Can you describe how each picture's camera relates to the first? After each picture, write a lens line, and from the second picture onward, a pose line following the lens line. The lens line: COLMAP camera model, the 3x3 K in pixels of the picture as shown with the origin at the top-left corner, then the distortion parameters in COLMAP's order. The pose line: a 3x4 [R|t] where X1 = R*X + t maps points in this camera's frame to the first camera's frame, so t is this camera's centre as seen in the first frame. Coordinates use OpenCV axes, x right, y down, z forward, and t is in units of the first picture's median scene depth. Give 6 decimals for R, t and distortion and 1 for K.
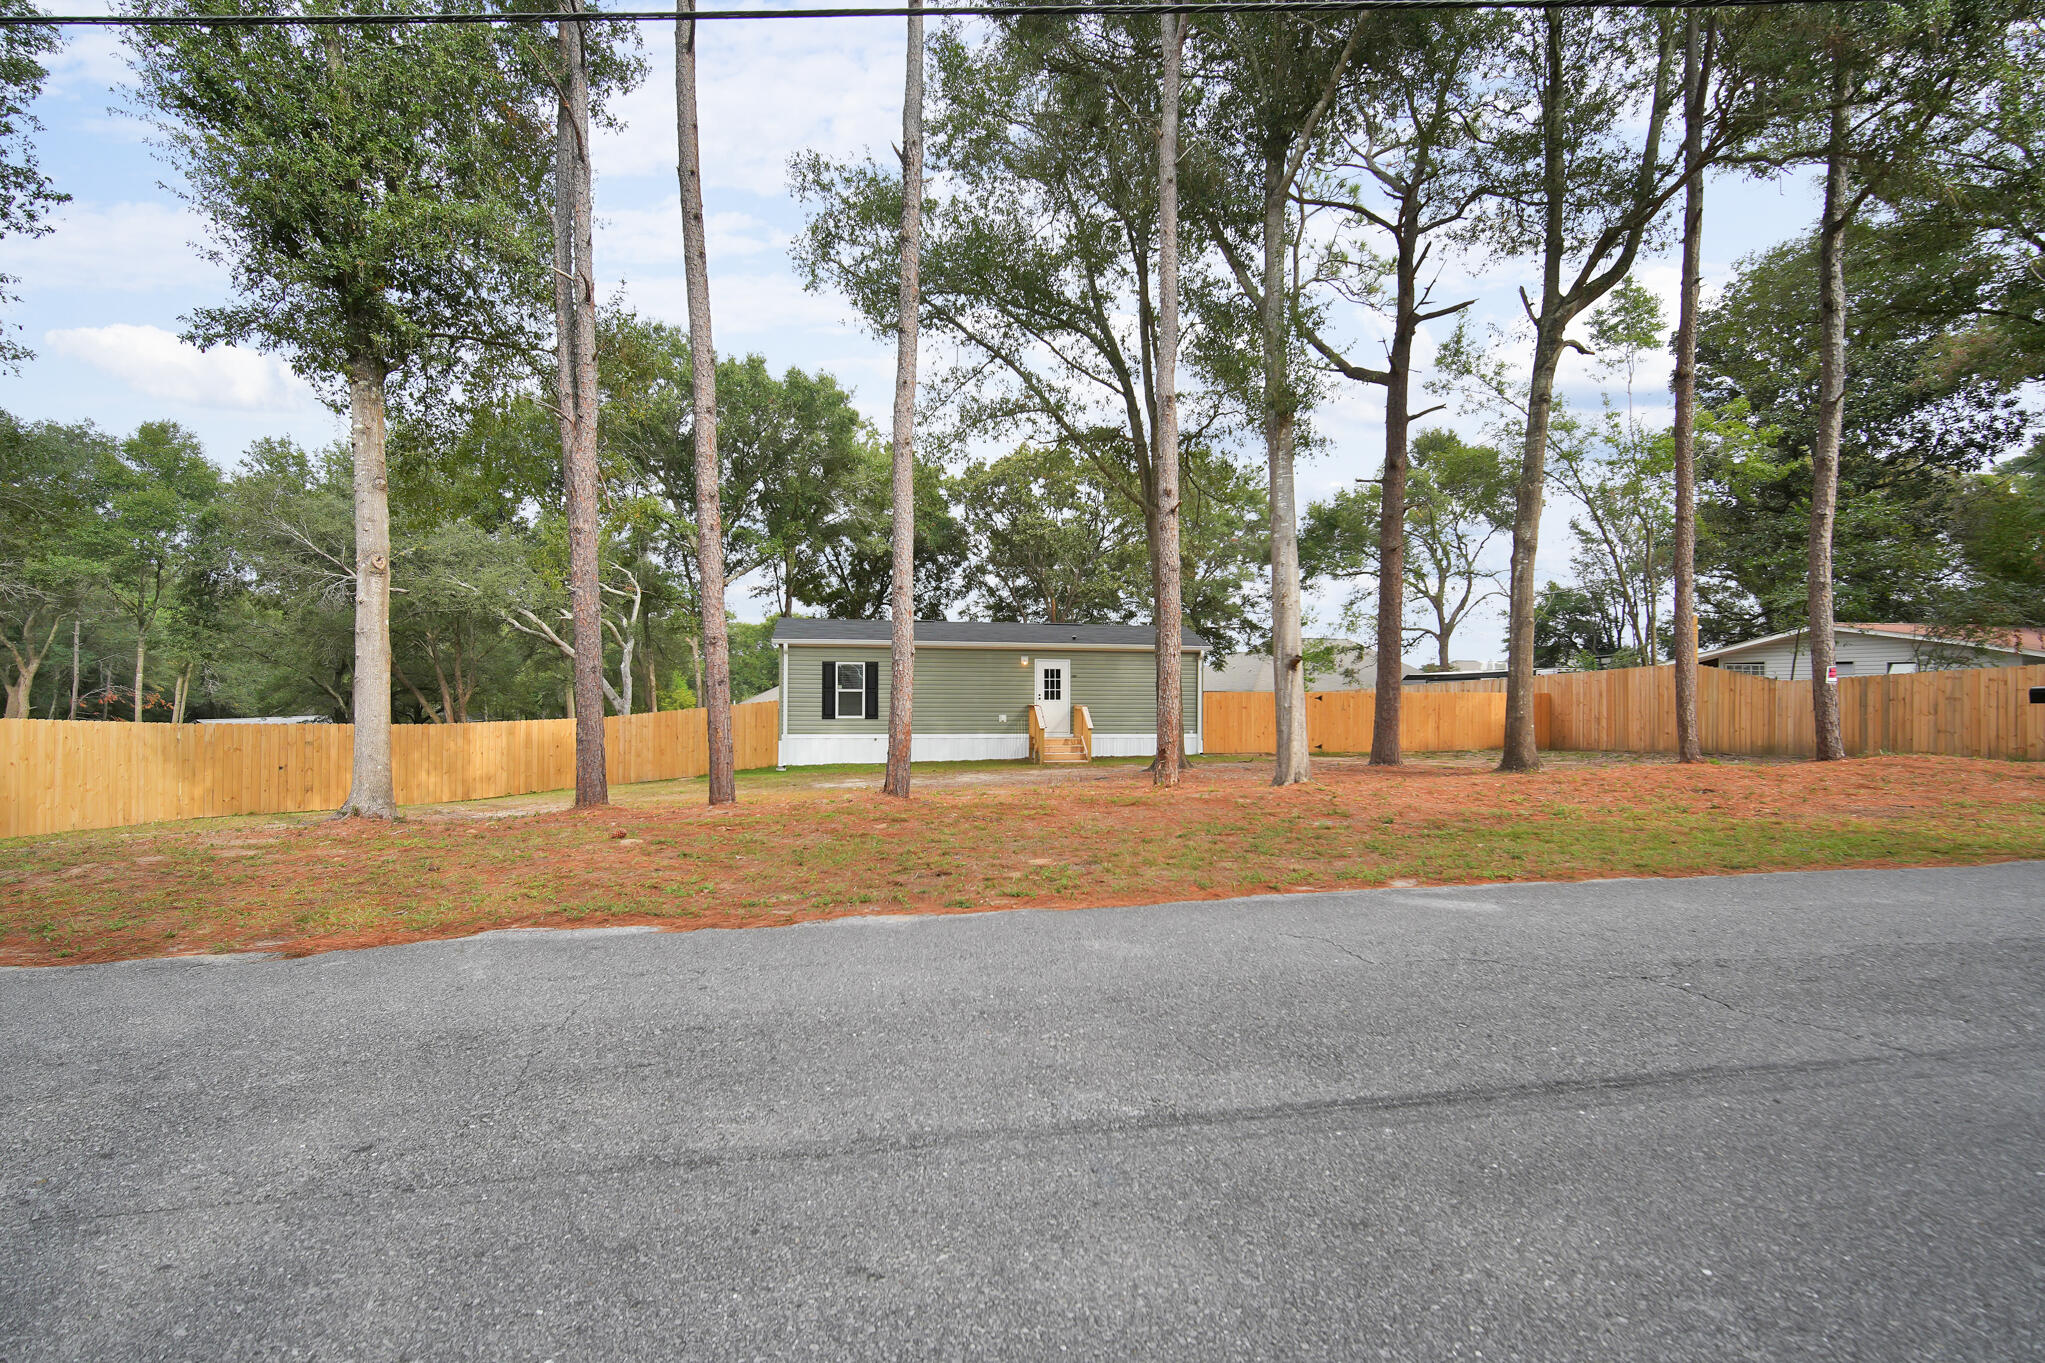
lens RADIAL K [[915.9, 0, 1019.6], [0, 915.9, 689.4], [0, 0, 1]] dist [-0.001326, 0.000030]
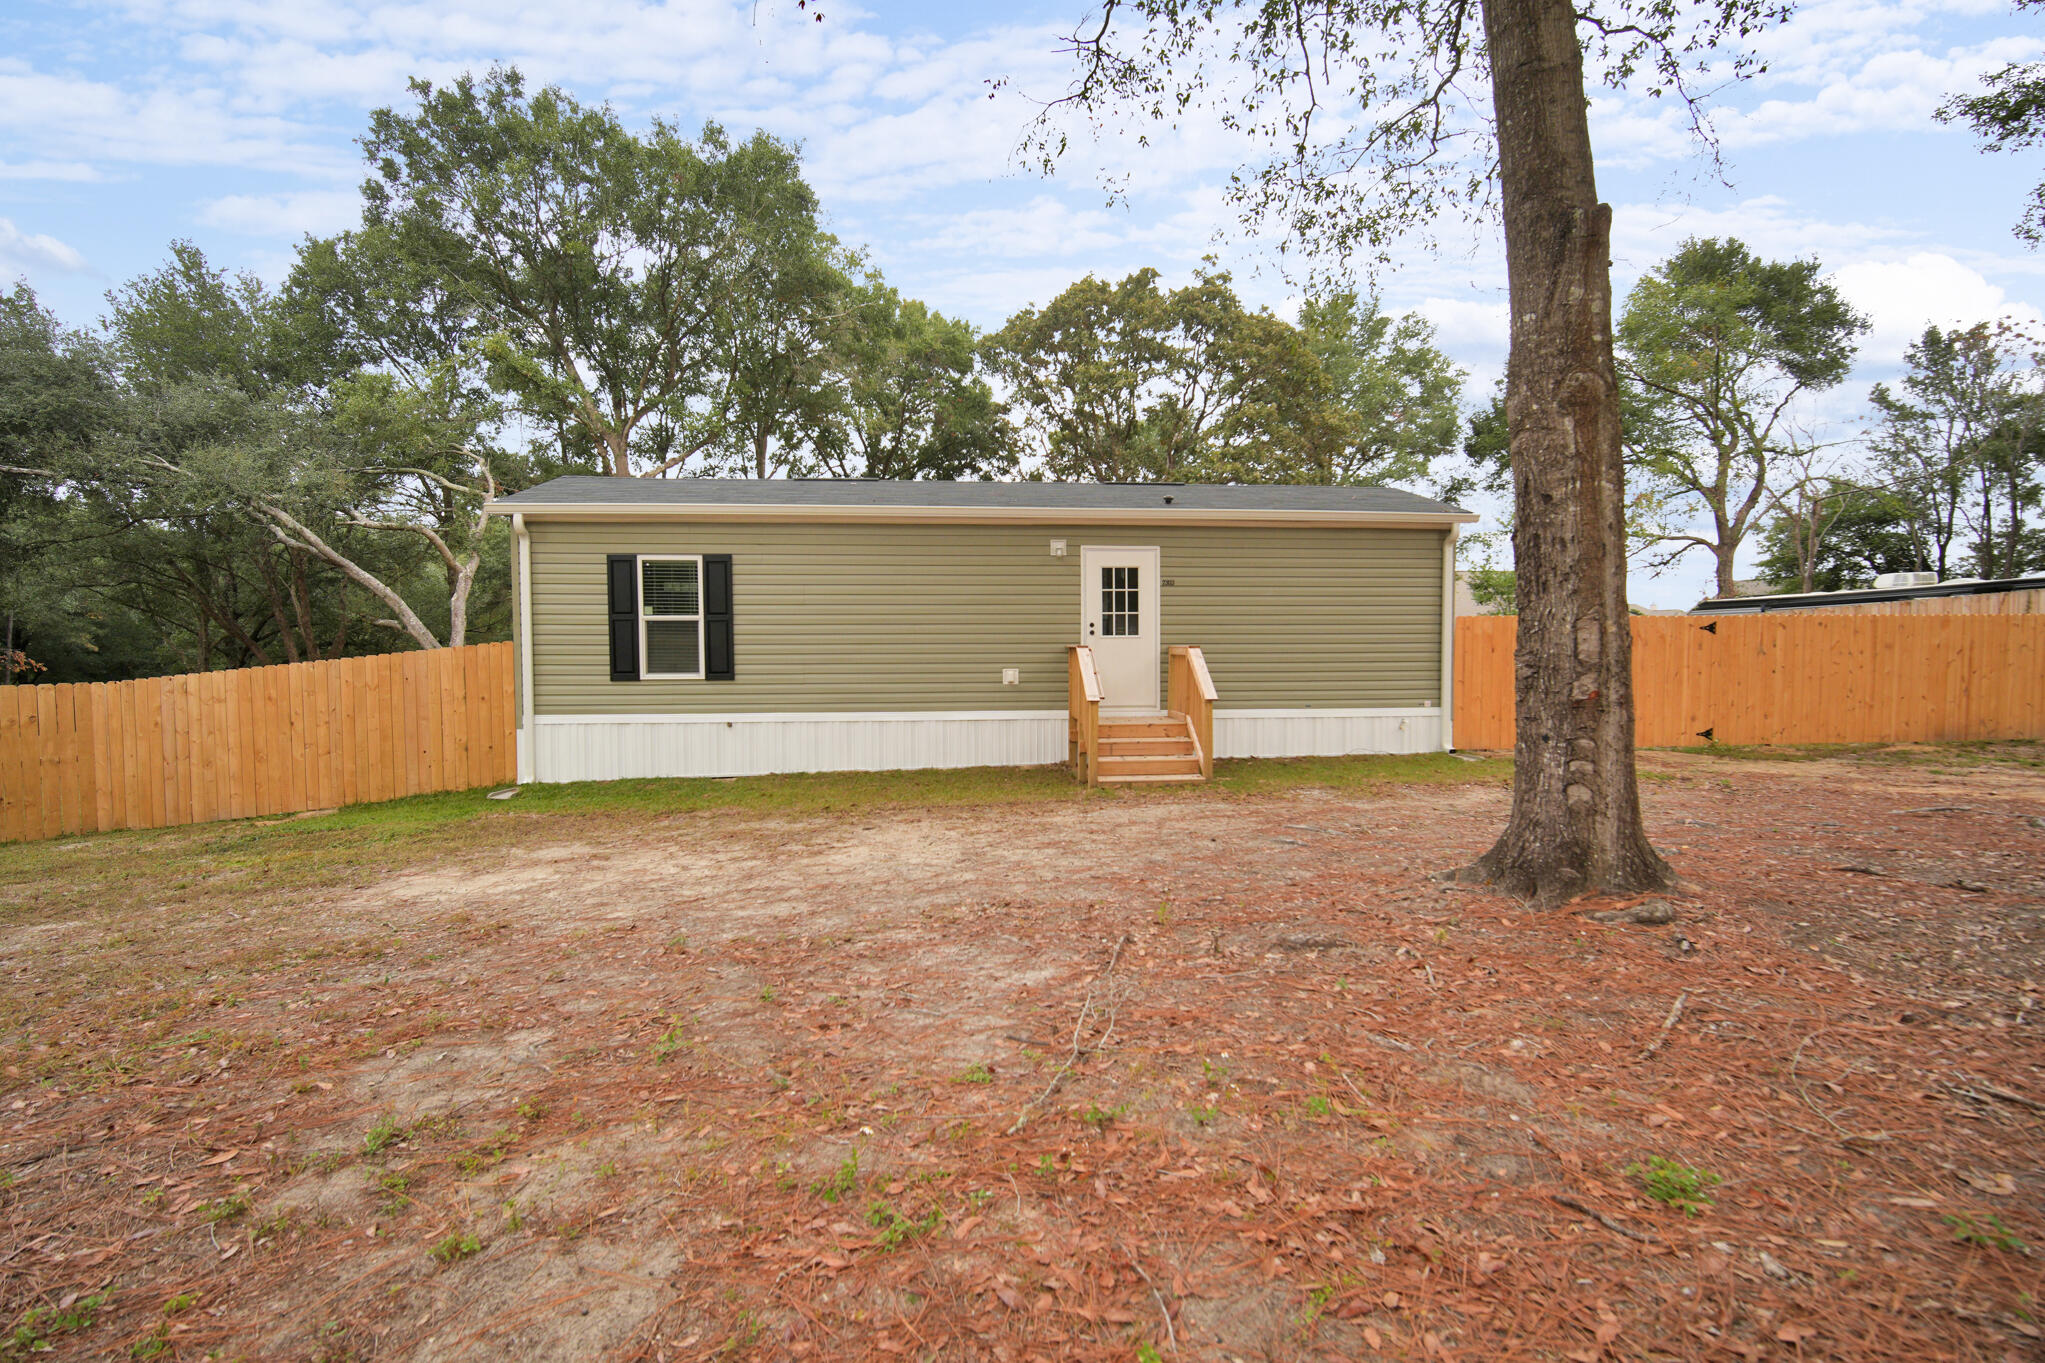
lens RADIAL K [[915.9, 0, 1023.3], [0, 915.9, 675.1], [0, 0, 1]] dist [-0.001326, 0.000030]
pose [[0.995893, -0.006823, -0.090286, 0.028588], [0.009666, 0.999470, 0.031092, 0.016488], [0.090026, -0.031837, 0.995430, 0.544195]]
